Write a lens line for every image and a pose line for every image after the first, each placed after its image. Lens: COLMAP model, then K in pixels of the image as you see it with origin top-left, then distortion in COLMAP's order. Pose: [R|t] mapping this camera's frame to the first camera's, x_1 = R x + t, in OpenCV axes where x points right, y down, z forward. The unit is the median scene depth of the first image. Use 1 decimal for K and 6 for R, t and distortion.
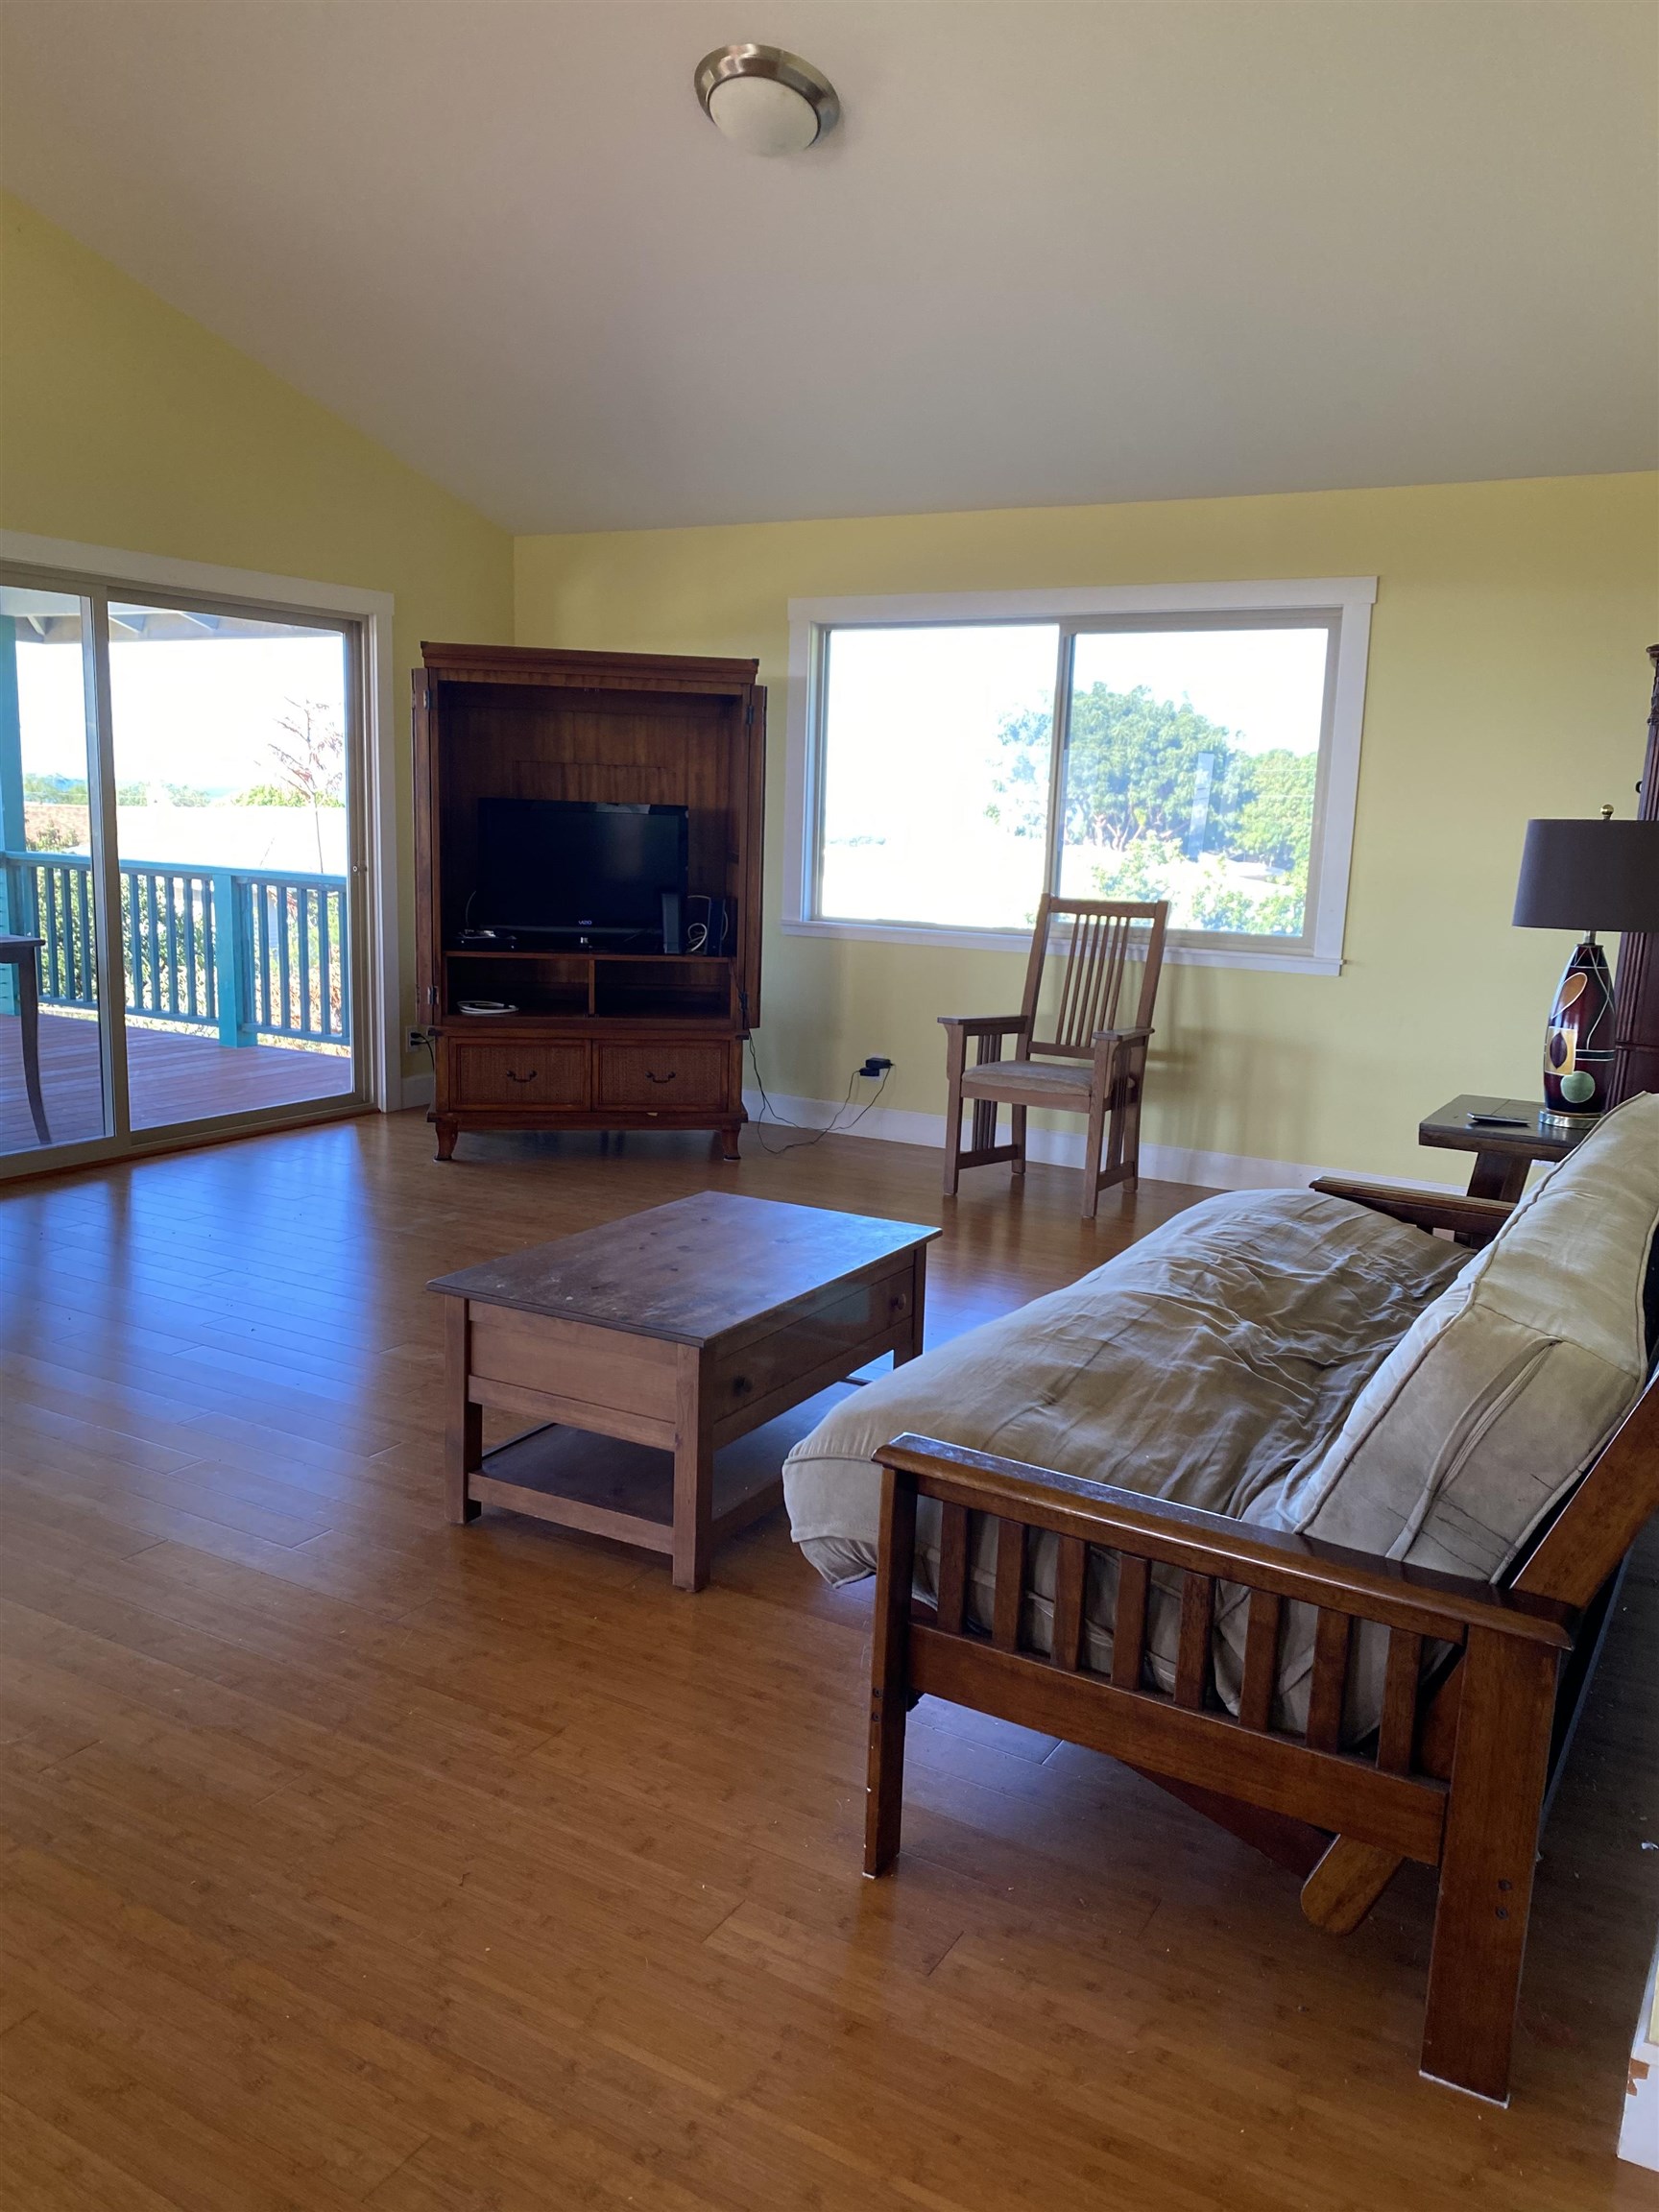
lens RADIAL K [[1676.0, 0, 867.9], [0, 1676.0, 1112.9], [0, 0, 1]] dist [0.069113, -0.099191]
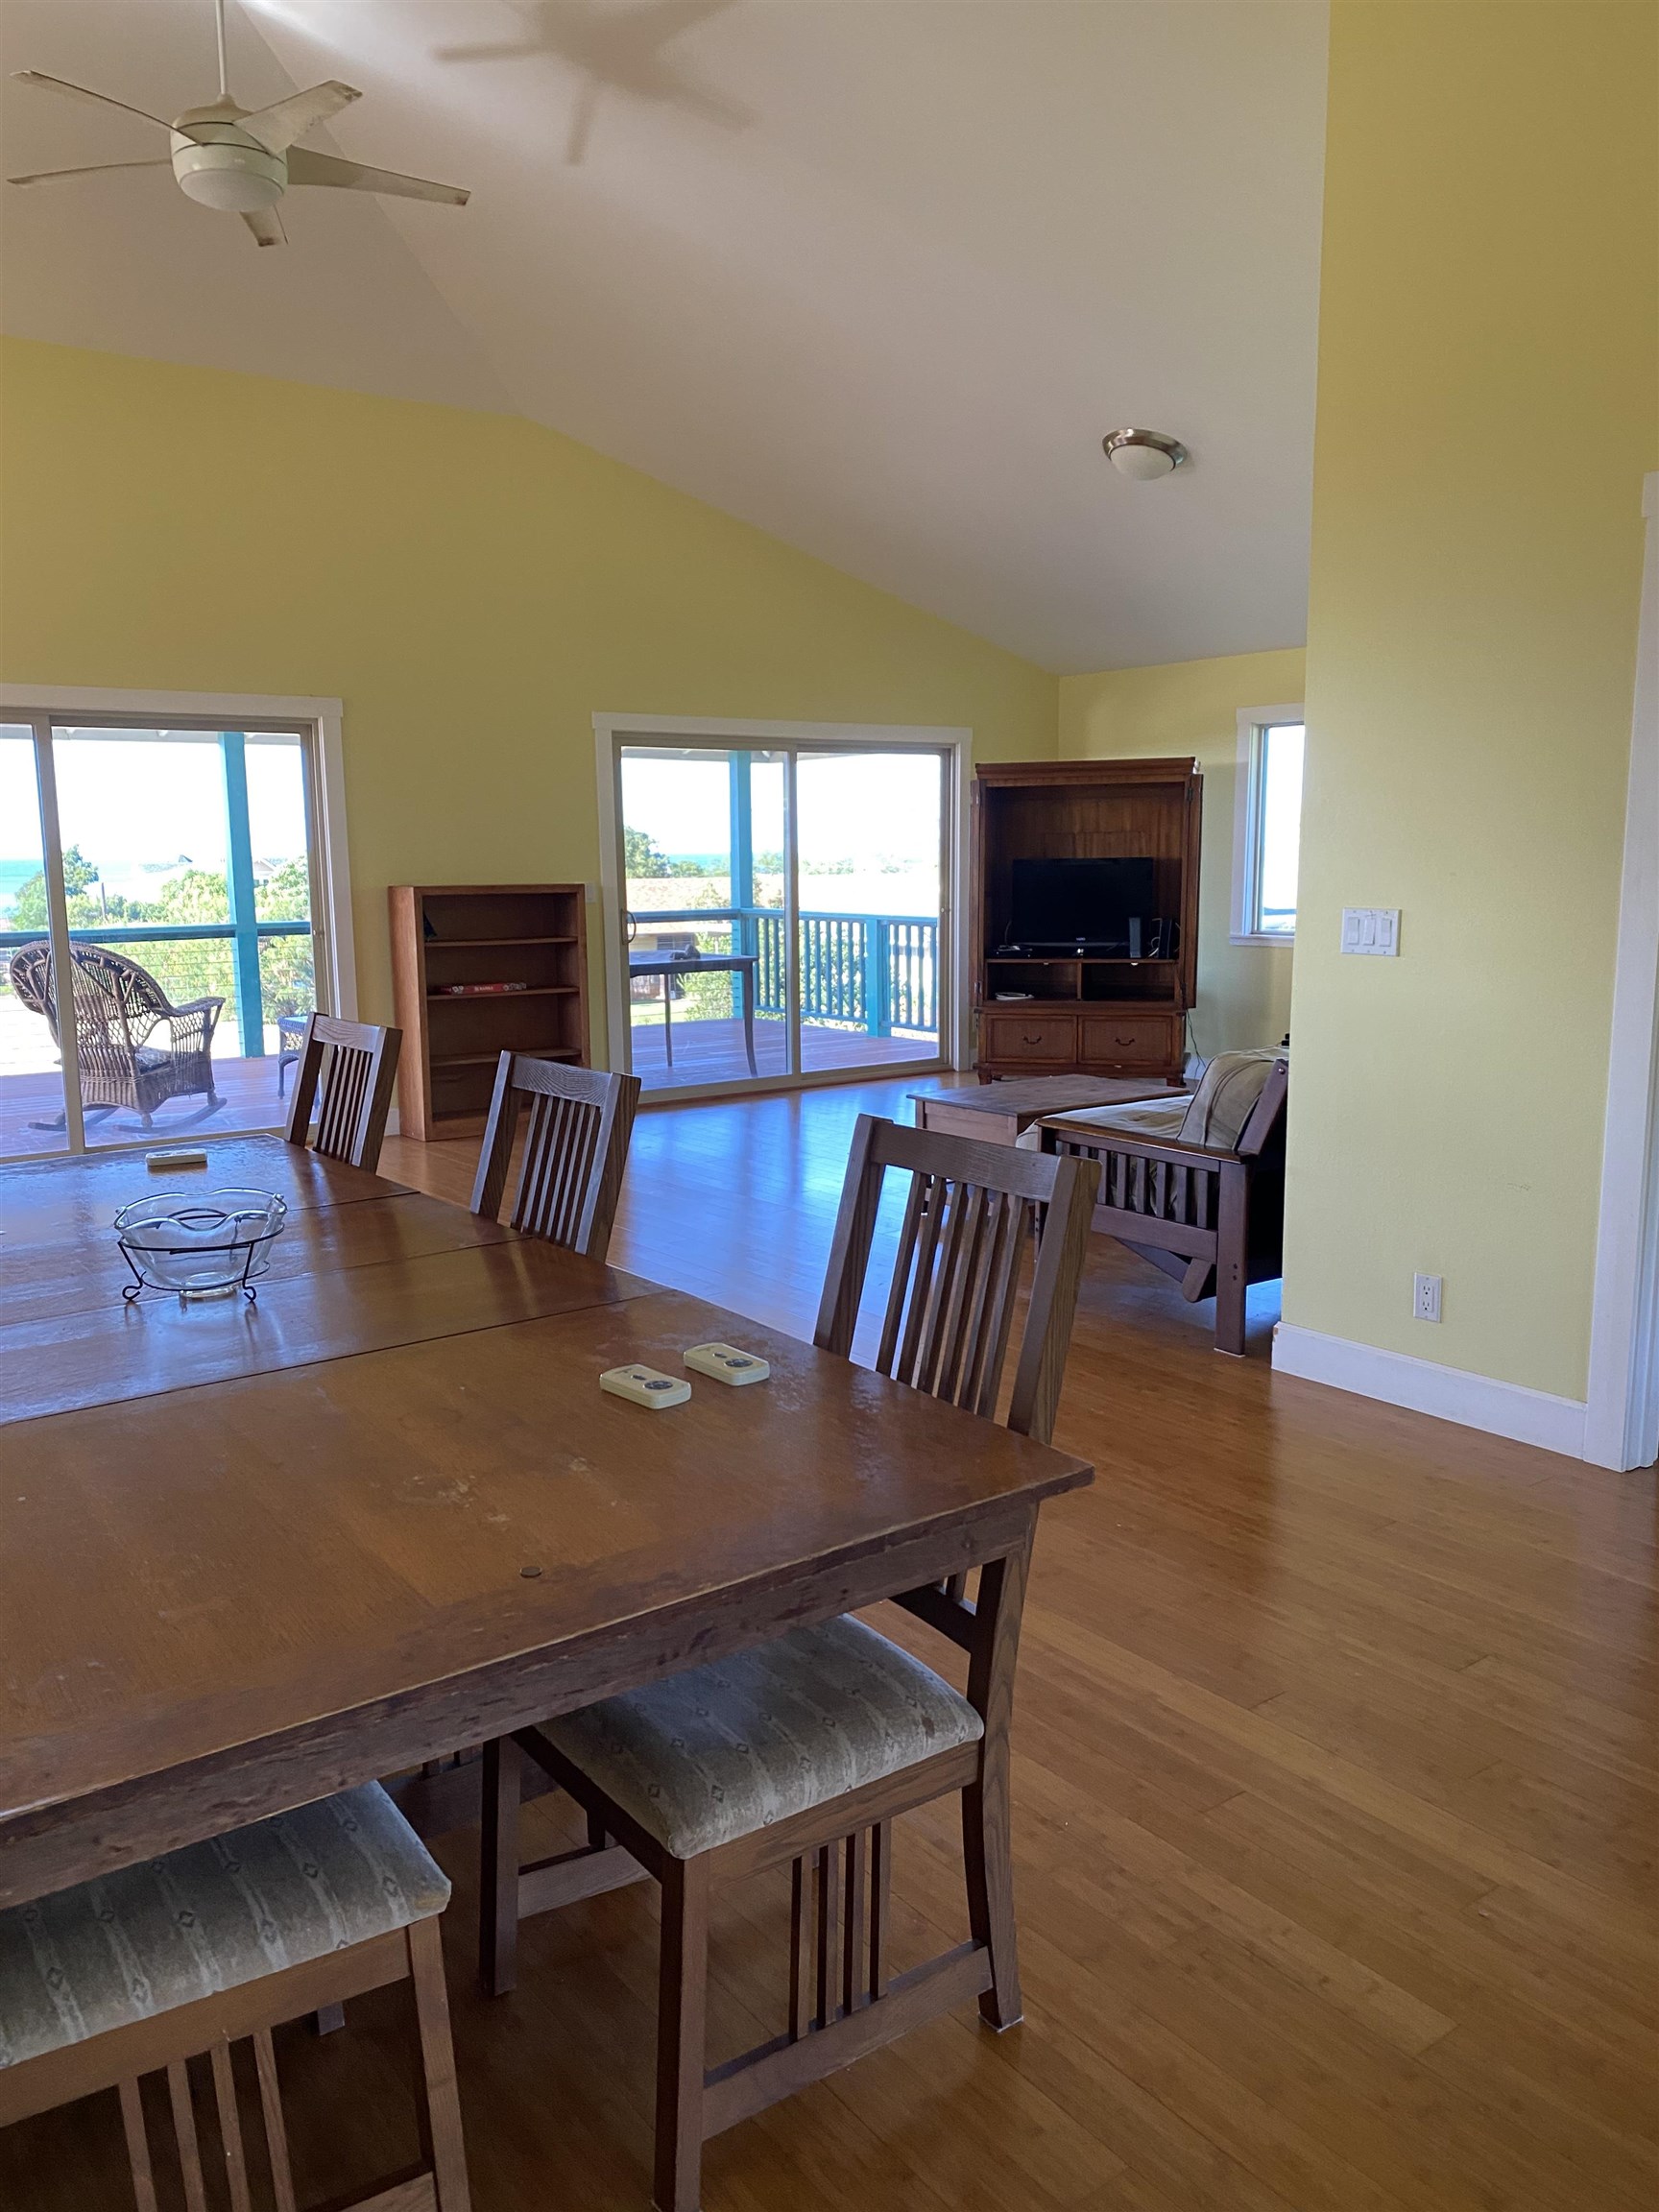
lens RADIAL K [[1717.0, 0, 819.7], [0, 1717.0, 1105.5], [0, 0, 1]] dist [0.082869, -0.122430]
pose [[0.911630, 0.014818, -0.410745, 0.251401], [-0.030150, 0.999068, -0.030875, 0.088612], [0.409905, 0.040531, 0.911227, -0.482060]]
